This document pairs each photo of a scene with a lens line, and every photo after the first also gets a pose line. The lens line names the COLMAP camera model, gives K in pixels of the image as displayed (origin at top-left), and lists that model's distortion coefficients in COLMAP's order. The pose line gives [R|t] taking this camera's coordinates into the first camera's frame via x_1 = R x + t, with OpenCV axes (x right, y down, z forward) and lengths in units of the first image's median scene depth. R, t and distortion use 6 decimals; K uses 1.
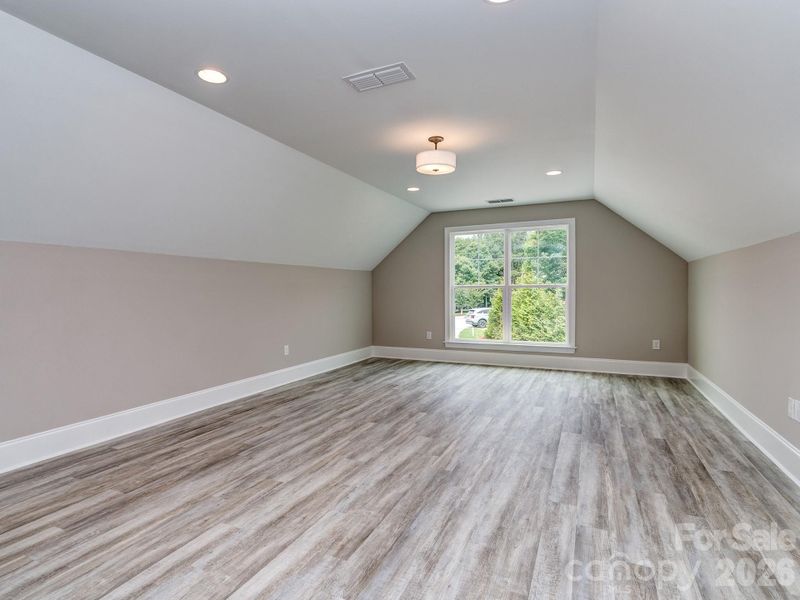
lens RADIAL K [[409.6, 0, 400.1], [0, 409.6, 298.0], [0, 0, 1]] dist [0.003631, 0.000496]
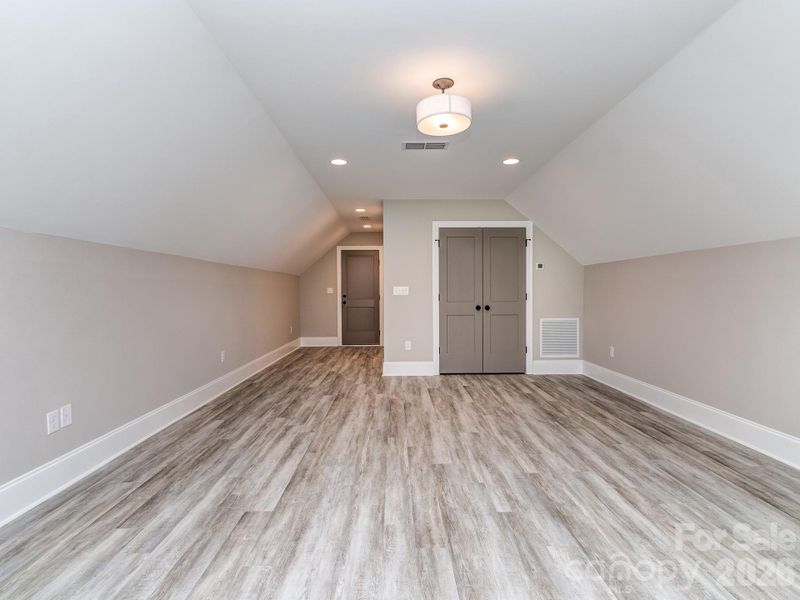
lens RADIAL K [[409.6, 0, 399.7], [0, 409.6, 297.5], [0, 0, 1]] dist [0.003631, 0.000496]
pose [[-0.901088, 0.019594, -0.433193, 0.569590], [0.005312, 0.999402, 0.034155, -0.038914], [0.433603, 0.028475, -0.900654, 1.937926]]
